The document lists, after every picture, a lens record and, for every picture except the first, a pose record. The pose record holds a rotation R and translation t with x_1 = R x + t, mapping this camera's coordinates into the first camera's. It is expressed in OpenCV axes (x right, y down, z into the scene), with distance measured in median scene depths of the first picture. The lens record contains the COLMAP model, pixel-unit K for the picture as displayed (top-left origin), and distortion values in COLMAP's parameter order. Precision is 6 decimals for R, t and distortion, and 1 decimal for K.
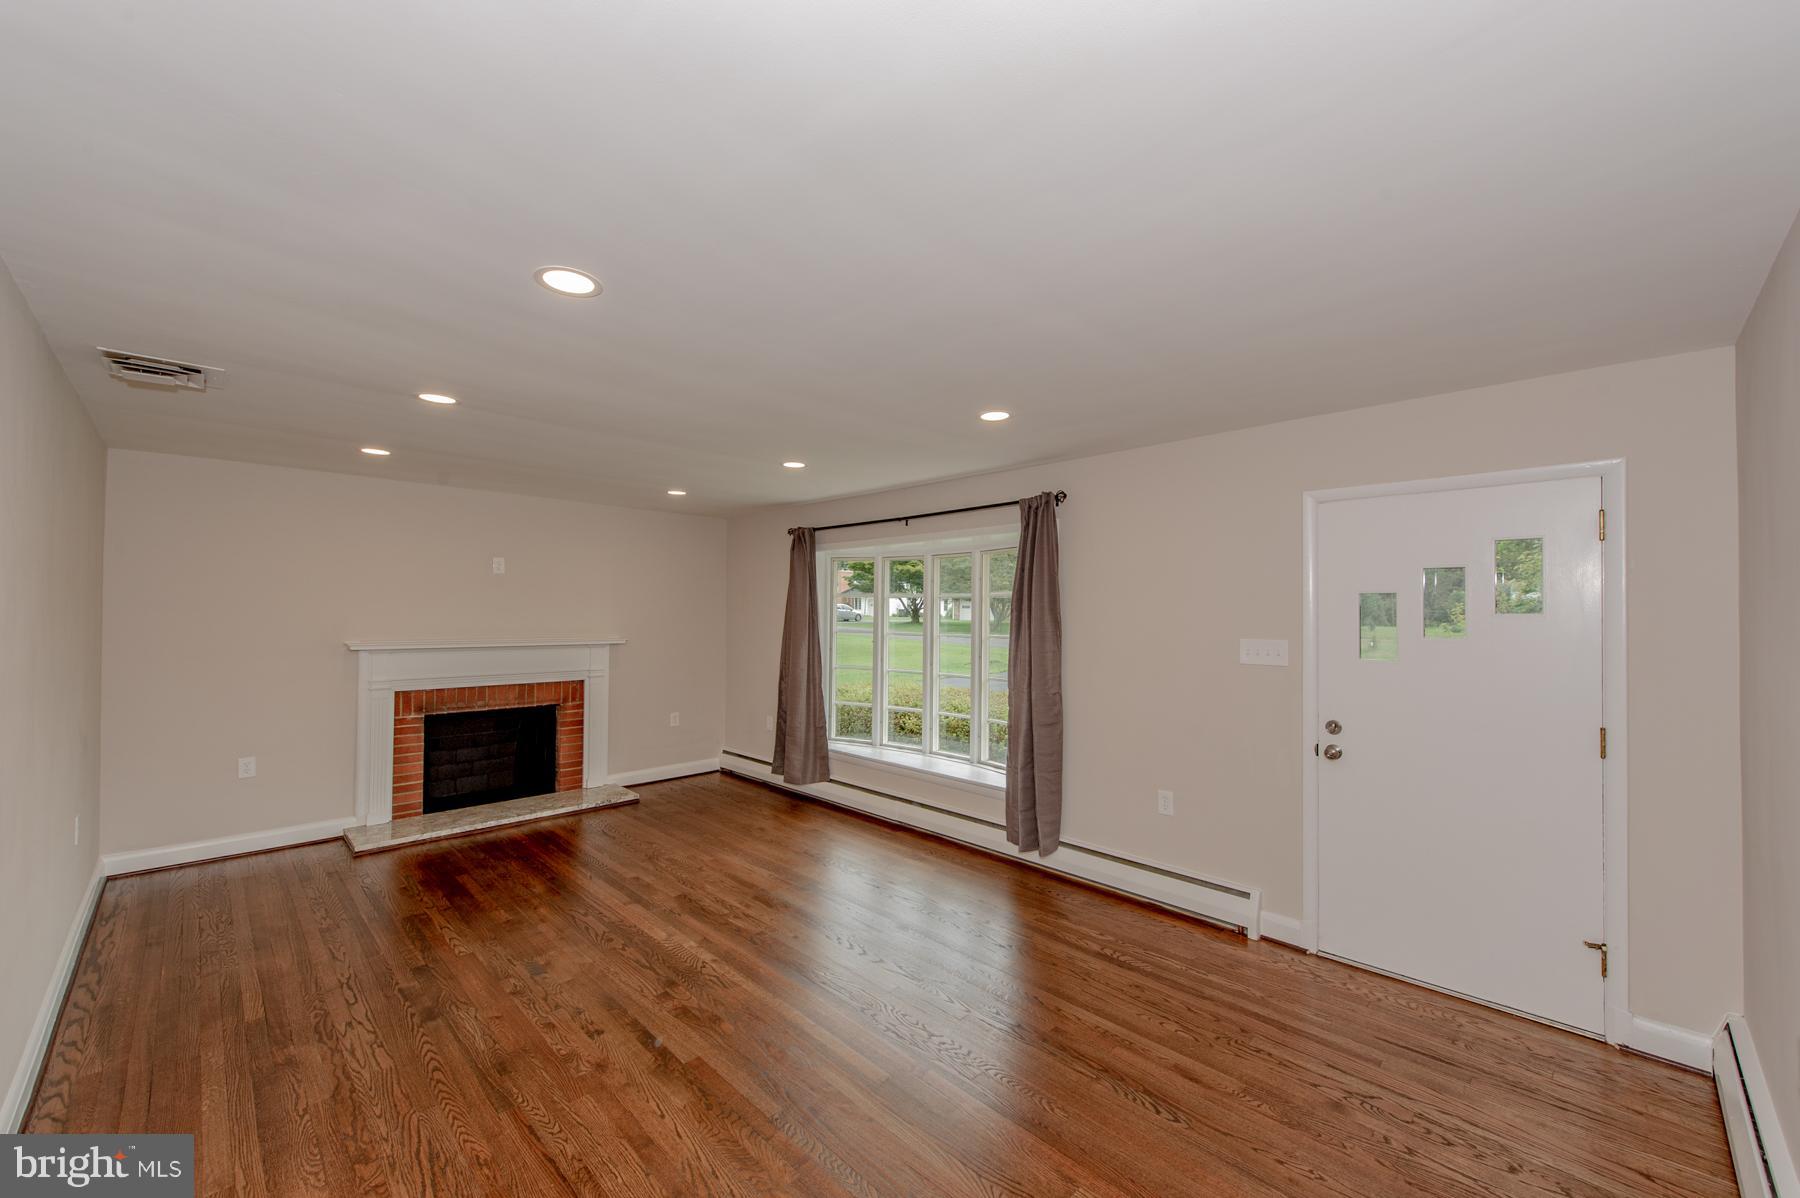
lens RADIAL K [[700.0, 0, 903.9], [0, 700.0, 607.0], [0, 0, 1]] dist [0.013846, -0.004122]
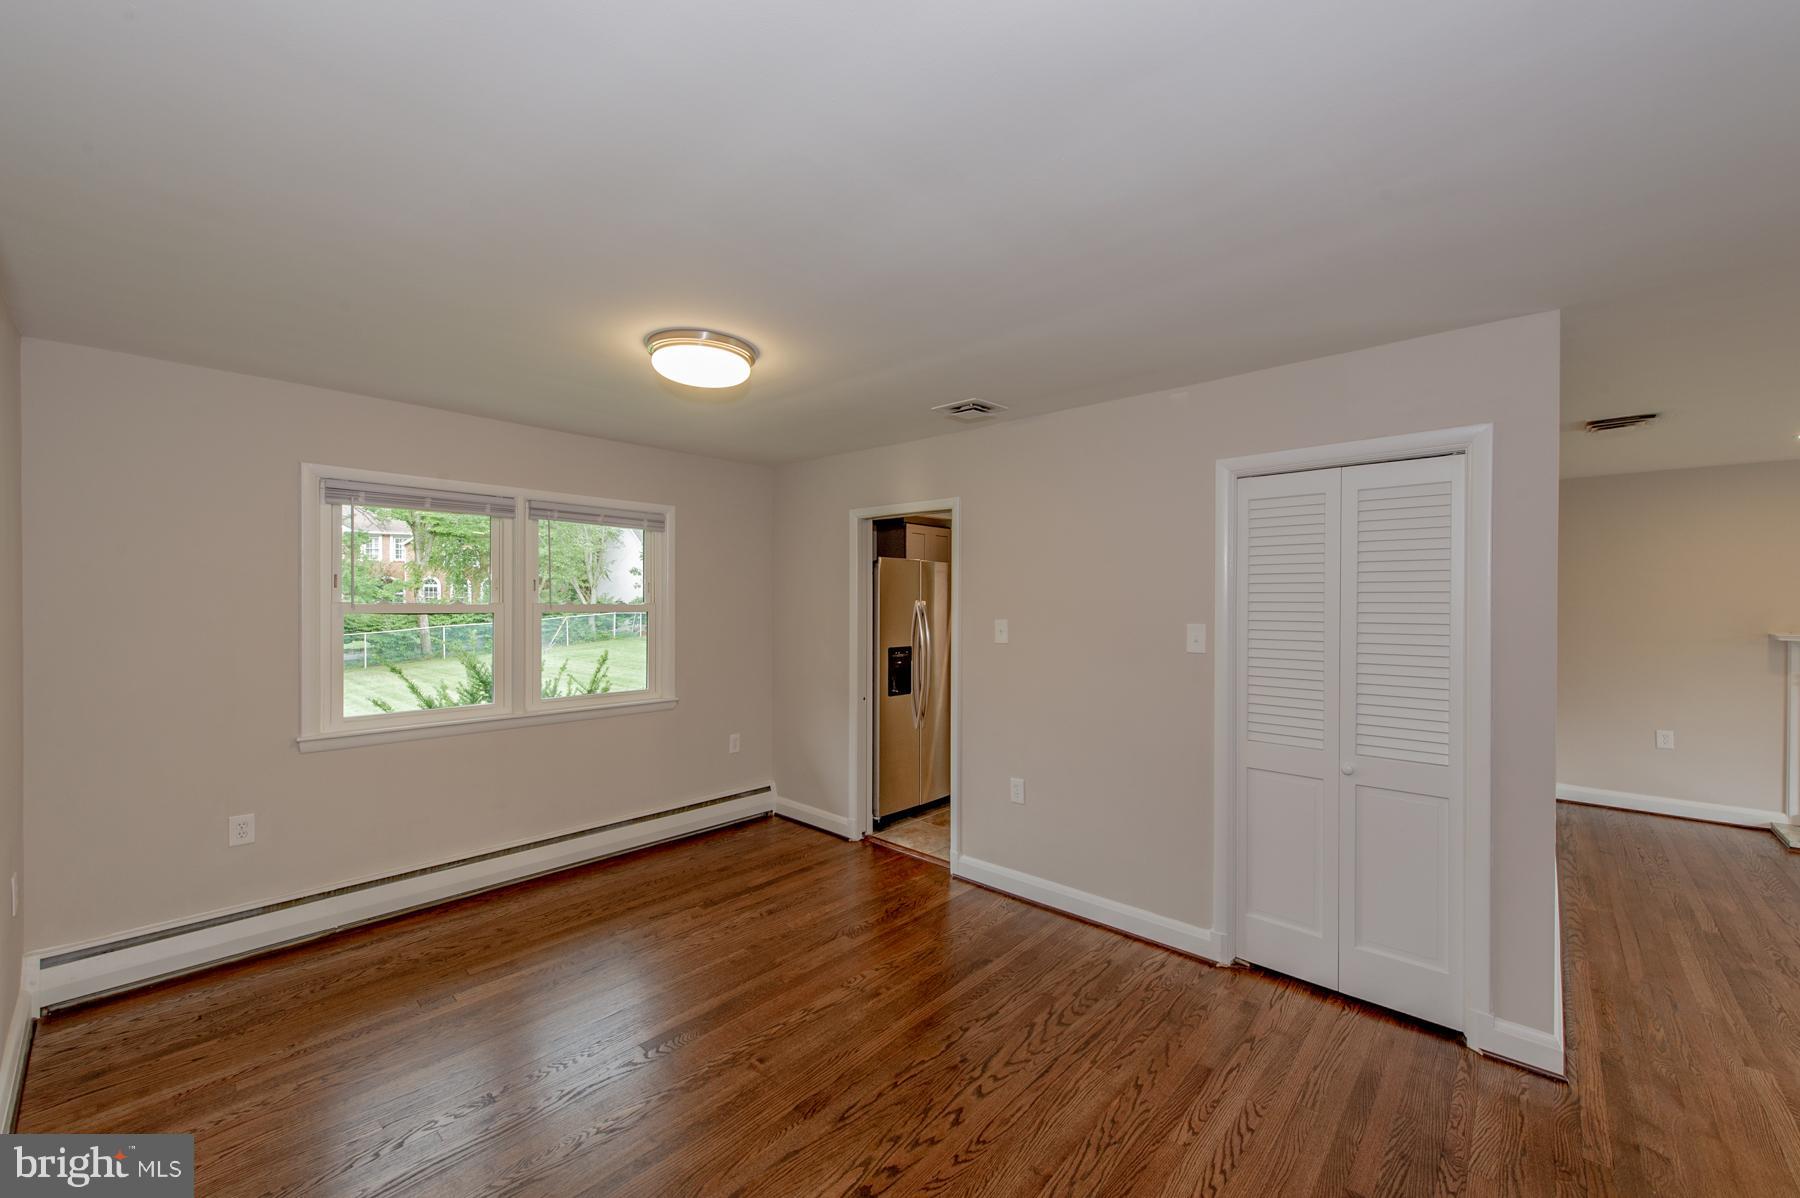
lens RADIAL K [[700.0, 0, 903.9], [0, 700.0, 607.0], [0, 0, 1]] dist [0.013846, -0.004122]
pose [[0.046425, 0.004362, -0.998912, 0.155772], [0.007228, 0.999963, 0.004702, 0.000273], [0.998896, -0.007439, 0.046392, -0.289350]]
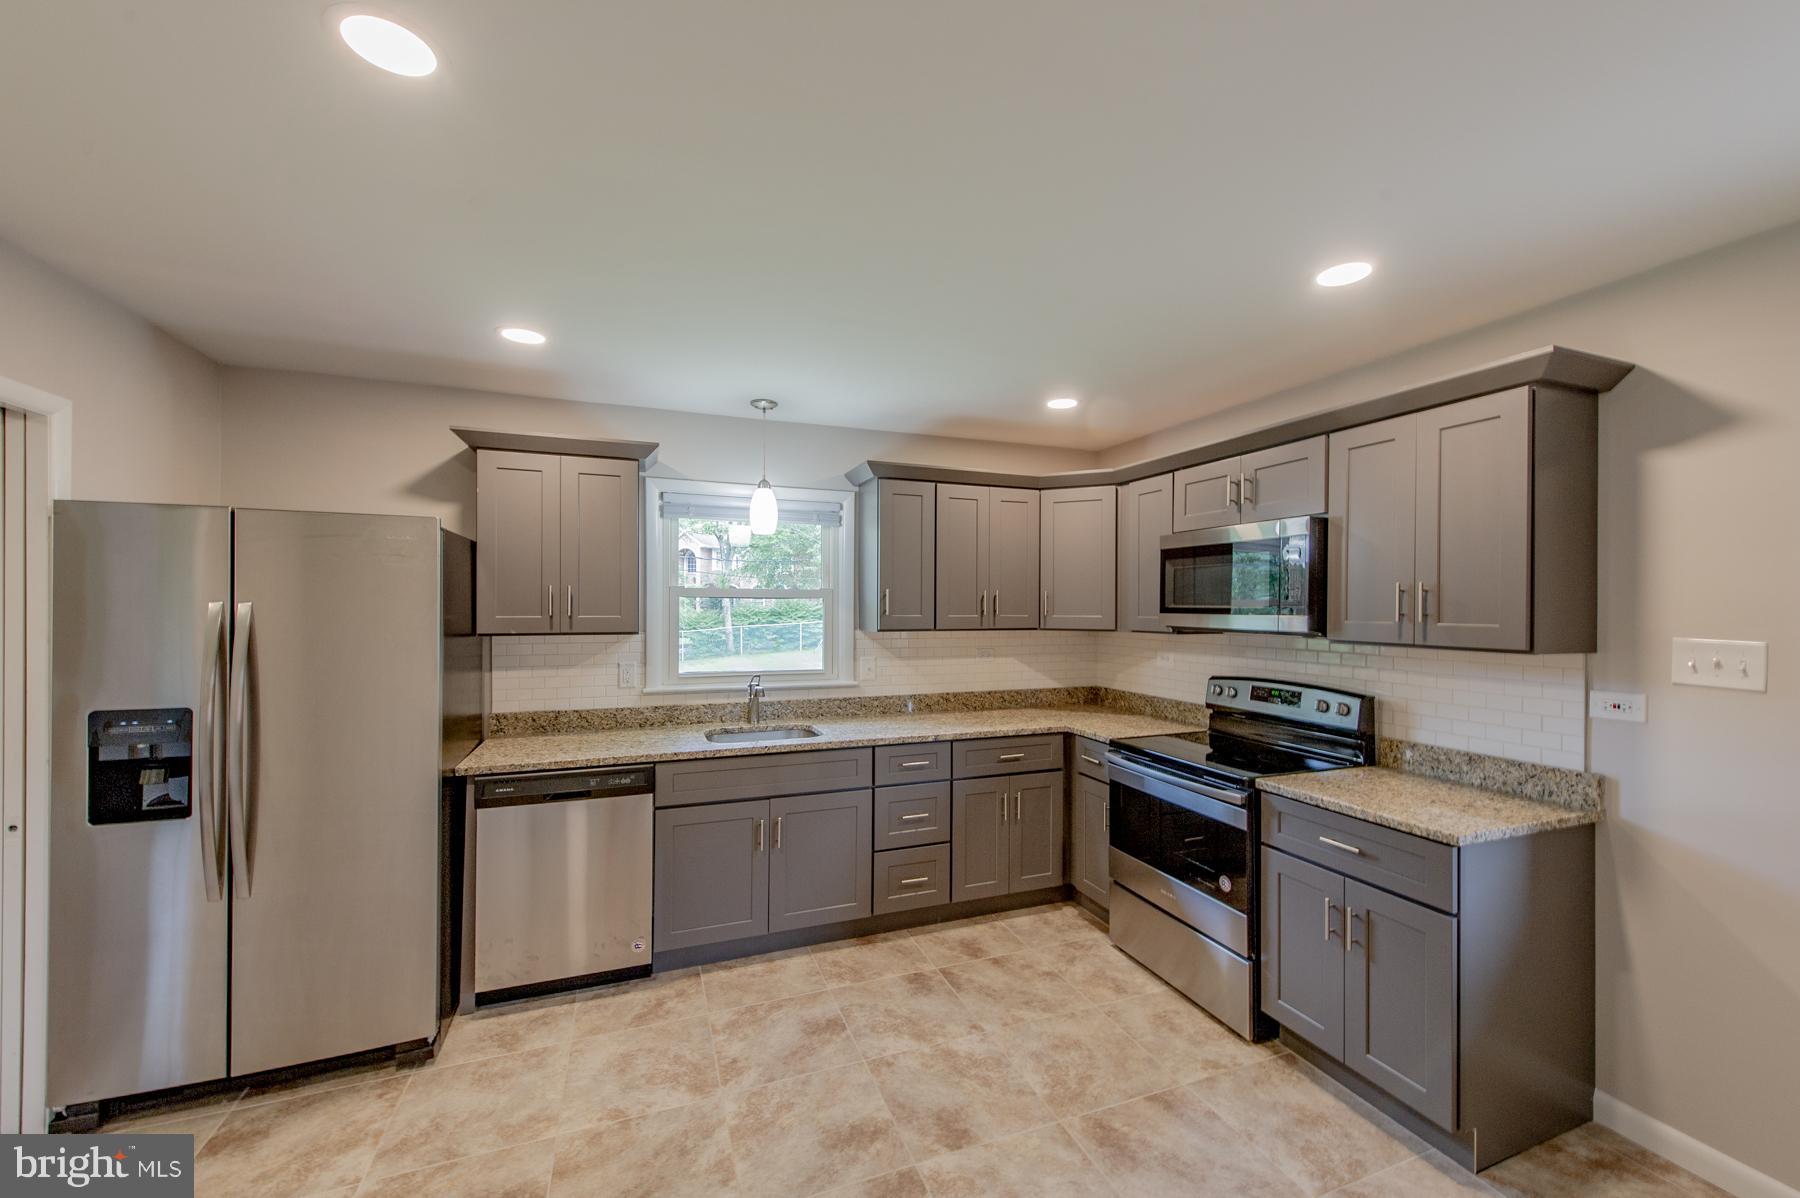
lens RADIAL K [[700.0, 0, 903.9], [0, 700.0, 607.0], [0, 0, 1]] dist [0.013846, -0.004122]
pose [[-0.411756, -0.001748, -0.911293, -0.725283], [0.004141, 0.999984, -0.003789, 0.003275], [0.911285, -0.005334, -0.411742, 0.418239]]
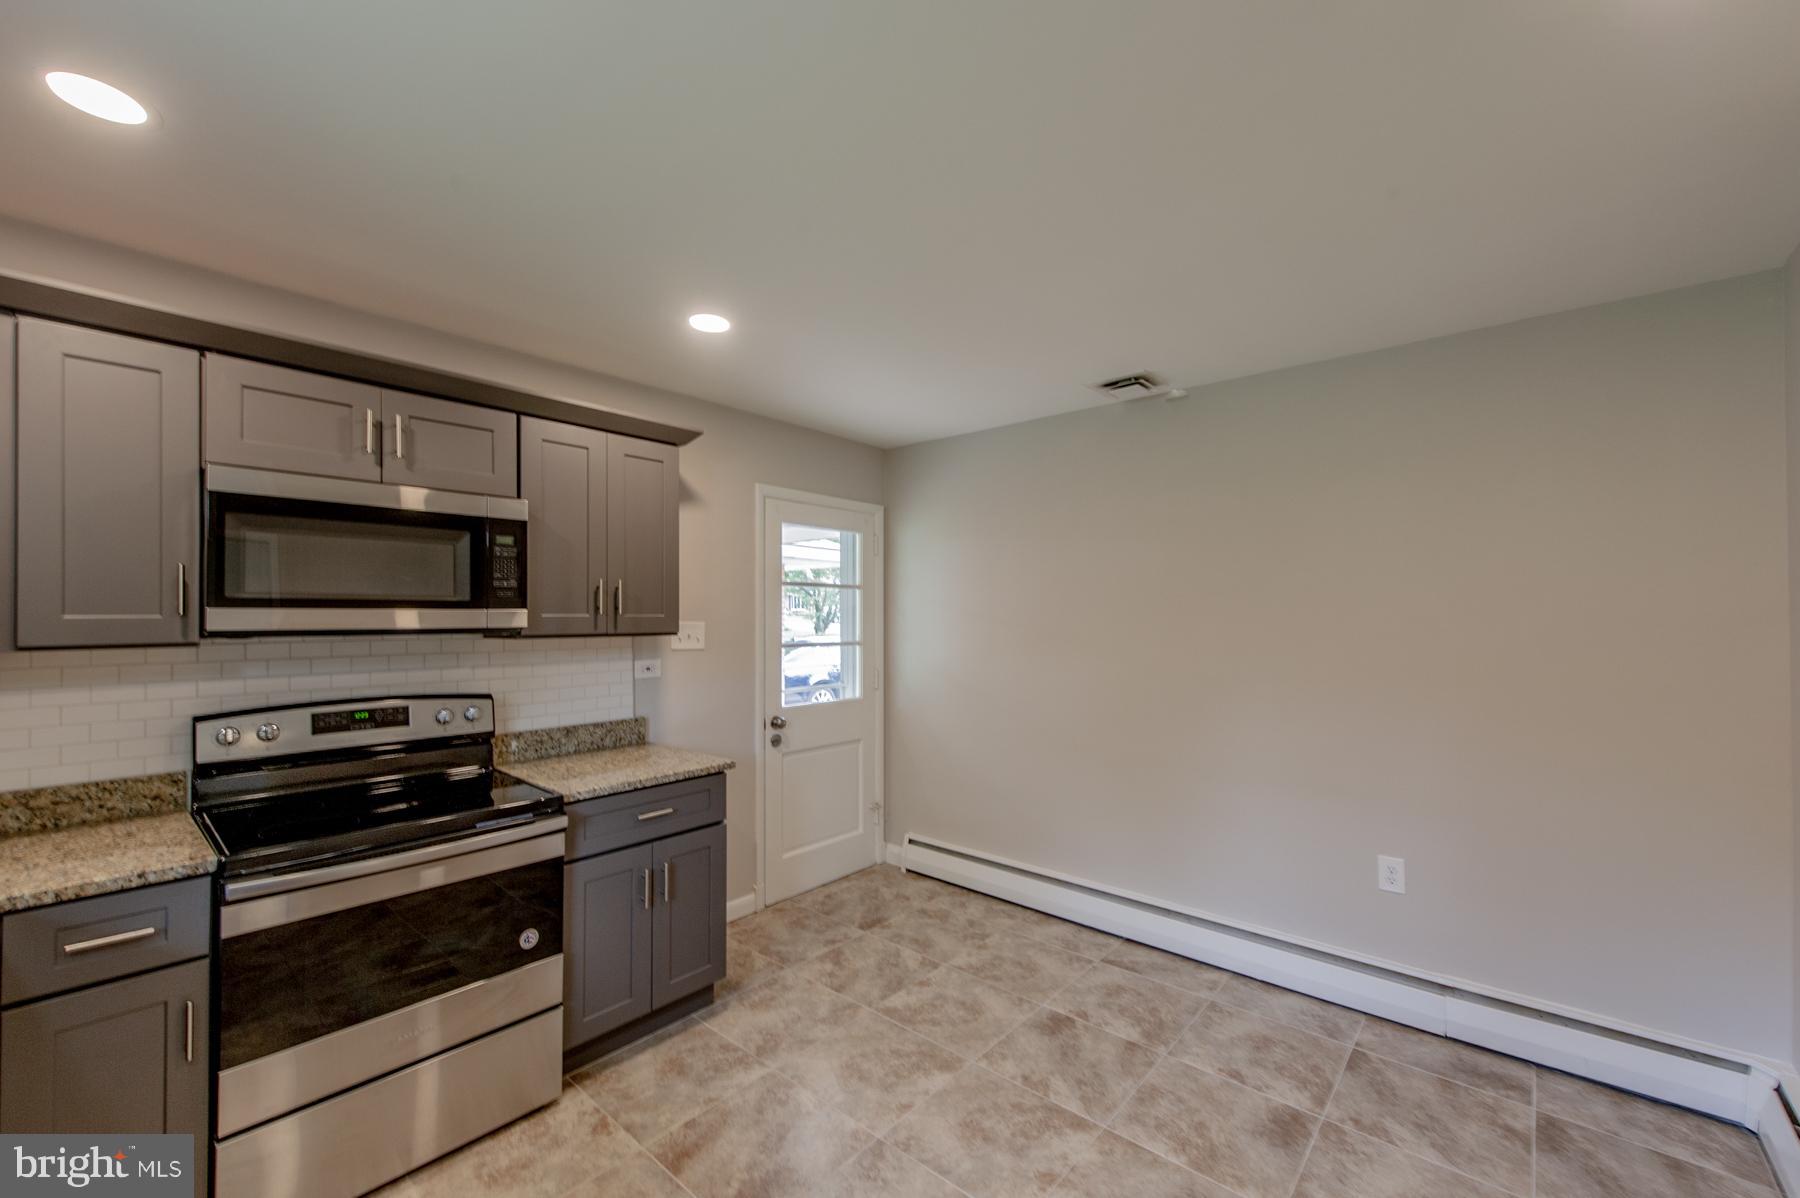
lens RADIAL K [[728.9, 0, 883.3], [0, 728.9, 605.5], [0, 0, 1]] dist [0.015126, -0.004314]
pose [[0.998831, -0.004111, 0.048170, -1.158339], [0.004204, 0.999990, -0.001818, 0.008828], [-0.048162, 0.002018, 0.998837, -0.095513]]
